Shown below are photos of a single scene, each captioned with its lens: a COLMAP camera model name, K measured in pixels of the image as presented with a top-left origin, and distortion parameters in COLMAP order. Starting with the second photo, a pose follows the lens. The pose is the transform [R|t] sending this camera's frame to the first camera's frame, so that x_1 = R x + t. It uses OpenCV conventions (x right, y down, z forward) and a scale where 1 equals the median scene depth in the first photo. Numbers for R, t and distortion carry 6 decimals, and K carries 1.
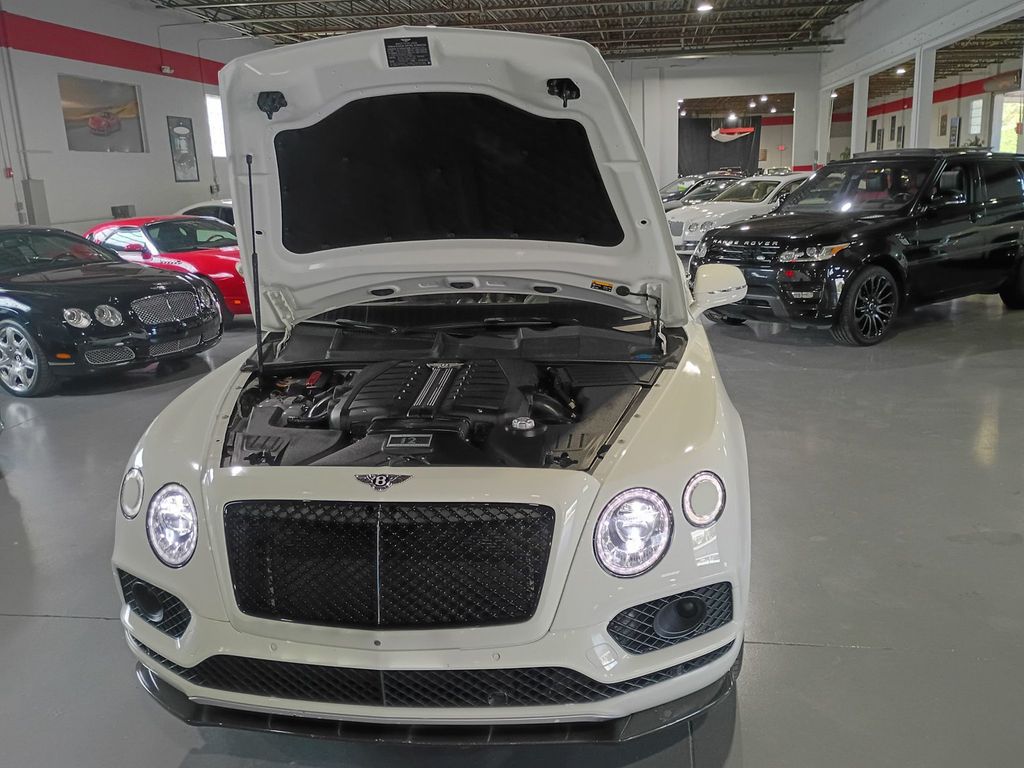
lens RADIAL K [[873.1, 0, 511.6], [0, 873.1, 401.3], [0, 0, 1]] dist [0.066797, -0.082226]
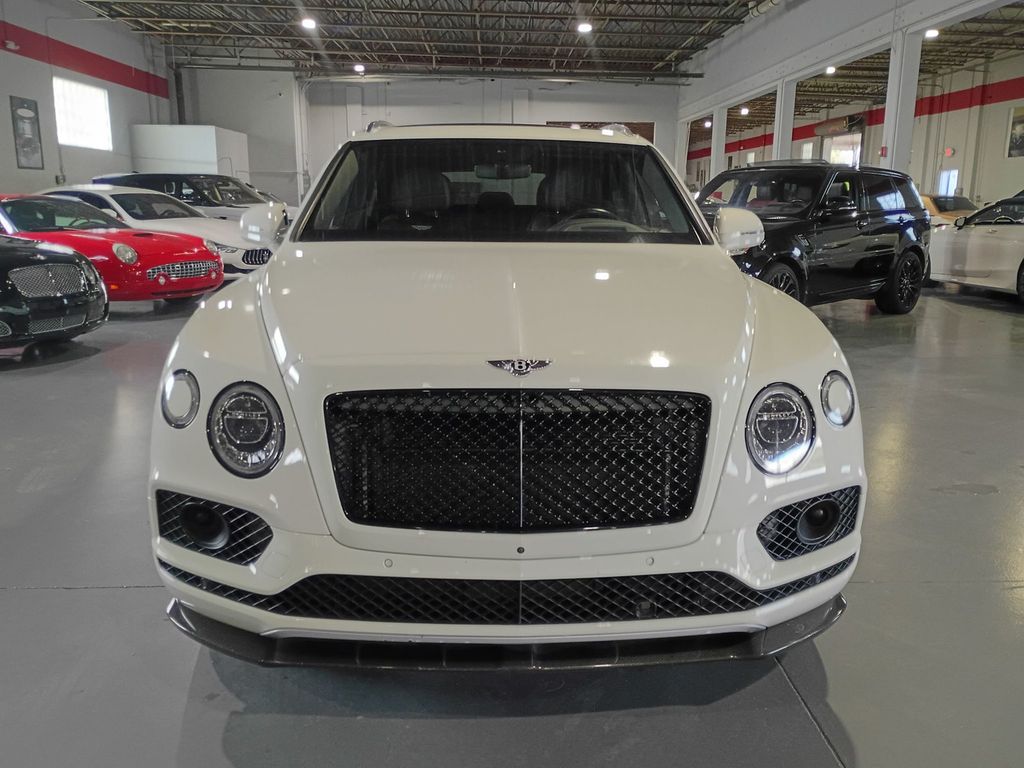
lens RADIAL K [[873.1, 0, 519.4], [0, 873.1, 400.8], [0, 0, 1]] dist [0.066797, -0.082226]
pose [[0.983183, 0.006421, 0.182510, -0.247283], [-0.000934, 0.999545, -0.030133, 0.121800], [-0.182621, 0.029456, 0.982742, 0.108494]]
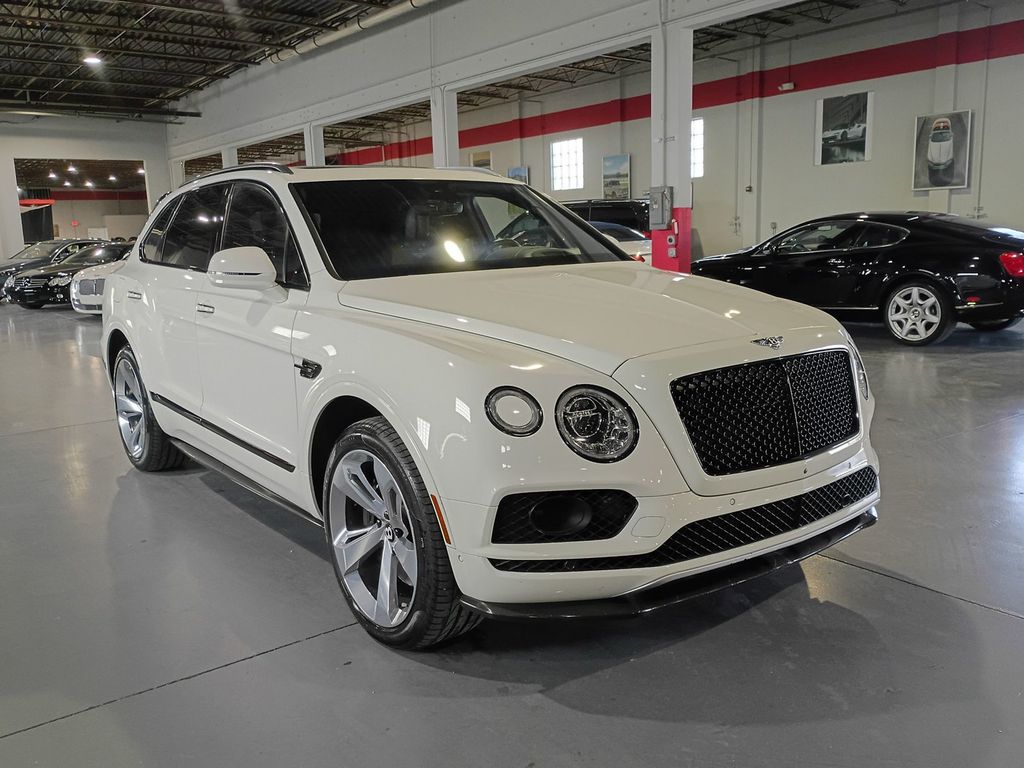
lens RADIAL K [[873.1, 0, 516.5], [0, 873.1, 397.1], [0, 0, 1]] dist [0.066797, -0.082226]
pose [[0.709617, -0.116679, 0.694860, -0.997943], [0.181790, 0.983122, -0.020568, 0.101620], [-0.680732, 0.140914, 0.718851, 0.302774]]
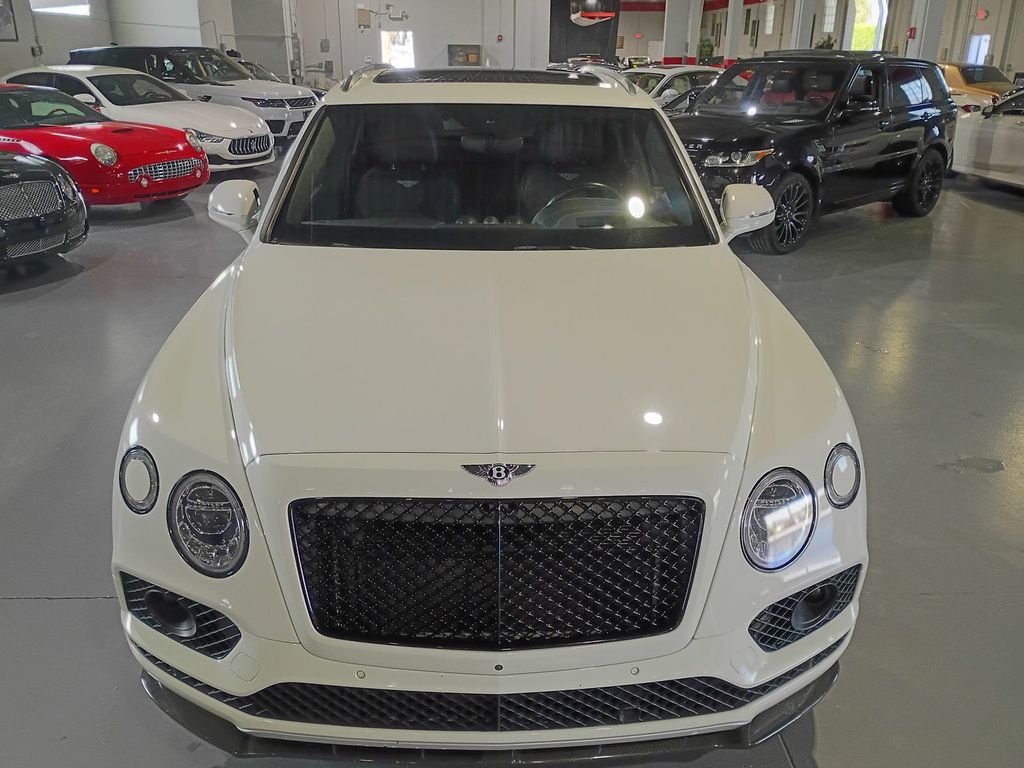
lens RADIAL K [[873.1, 0, 512.8], [0, 873.1, 404.4], [0, 0, 1]] dist [0.066797, -0.082226]
pose [[0.985064, -0.017647, 0.171281, -0.218712], [-0.004283, 0.991916, 0.126825, -0.059643], [-0.172134, -0.125664, 0.977025, 0.169124]]
